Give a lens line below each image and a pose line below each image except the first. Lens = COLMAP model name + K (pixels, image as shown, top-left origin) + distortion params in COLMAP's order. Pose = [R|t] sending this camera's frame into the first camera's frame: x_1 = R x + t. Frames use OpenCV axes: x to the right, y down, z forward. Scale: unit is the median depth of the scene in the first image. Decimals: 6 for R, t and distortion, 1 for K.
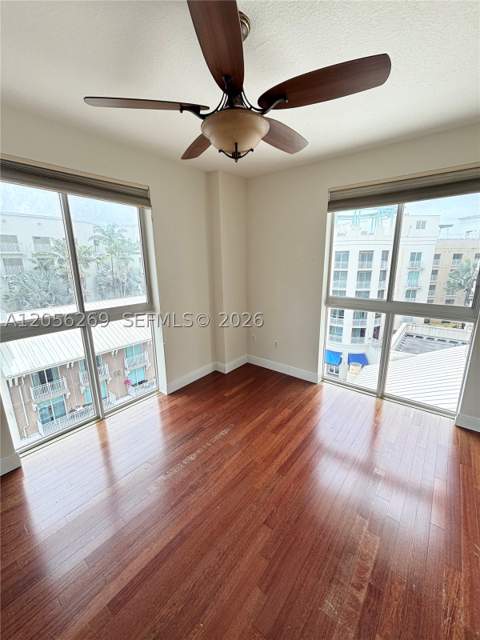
lens RADIAL K [[258.4, 0, 240.0], [0, 258.4, 322.3], [0, 0, 1]] dist [0.001556, -0.000583]
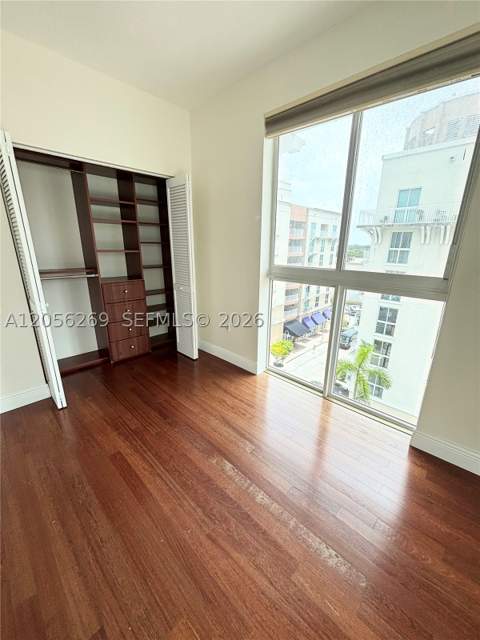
lens RADIAL K [[258.4, 0, 240.3], [0, 258.4, 321.2], [0, 0, 1]] dist [0.001556, -0.000583]
pose [[-0.089621, 0.299476, -0.949885, 0.252702], [-0.248172, 0.916927, 0.312500, -0.064047], [0.964561, 0.263742, -0.007854, 0.691756]]
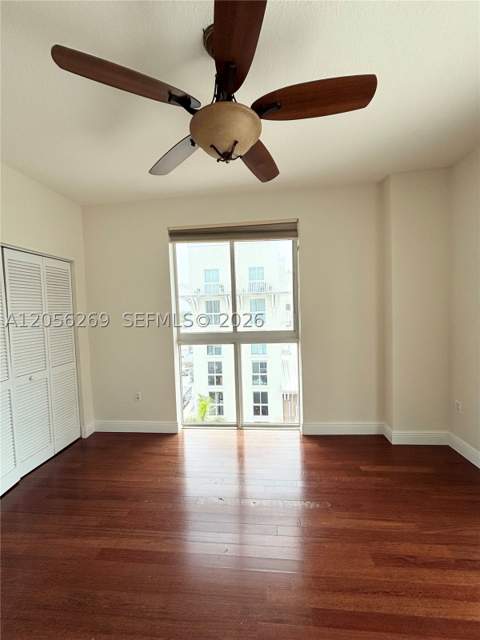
lens RADIAL K [[258.4, 0, 240.1], [0, 258.4, 322.1], [0, 0, 1]] dist [0.001556, -0.000583]
pose [[0.550793, 0.039593, -0.833702, 0.401224], [-0.176895, 0.981720, -0.070245, -0.001458], [0.815681, 0.186168, 0.547728, 0.314728]]
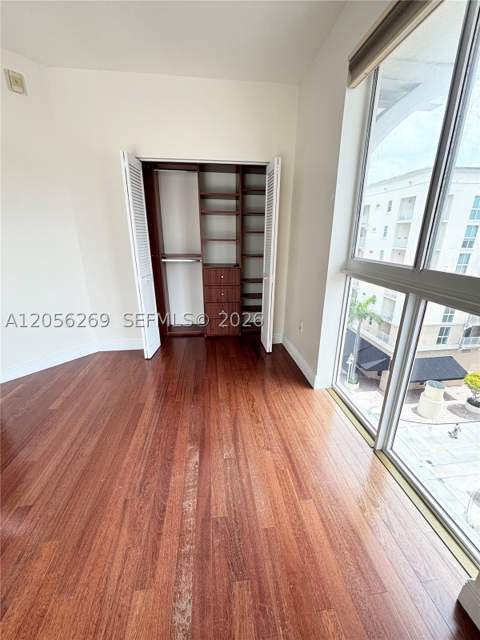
lens RADIAL K [[258.4, 0, 239.5], [0, 258.4, 320.6], [0, 0, 1]] dist [0.001556, -0.000583]
pose [[-0.695001, 0.238908, -0.678156, 0.033019], [-0.165918, 0.864438, 0.474572, -0.127064], [0.699603, 0.442346, -0.561146, 1.017450]]
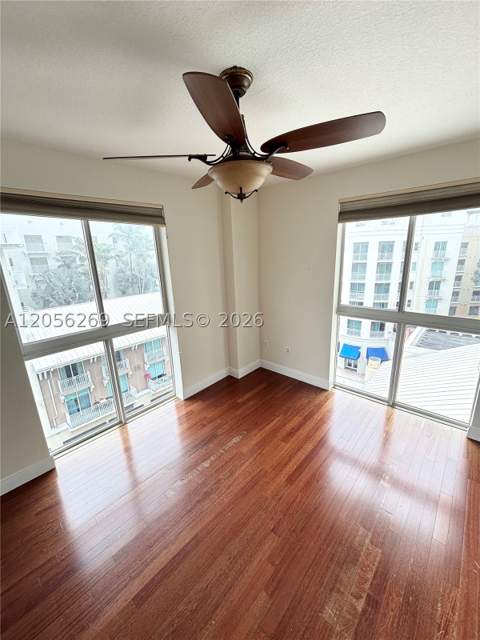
lens RADIAL K [[258.4, 0, 239.8], [0, 258.4, 322.9], [0, 0, 1]] dist [0.001556, -0.000583]
pose [[0.997971, -0.006616, -0.063328, 0.021228], [0.008488, 0.999534, 0.029330, -0.077495], [0.063104, -0.029808, 0.997562, -0.037790]]
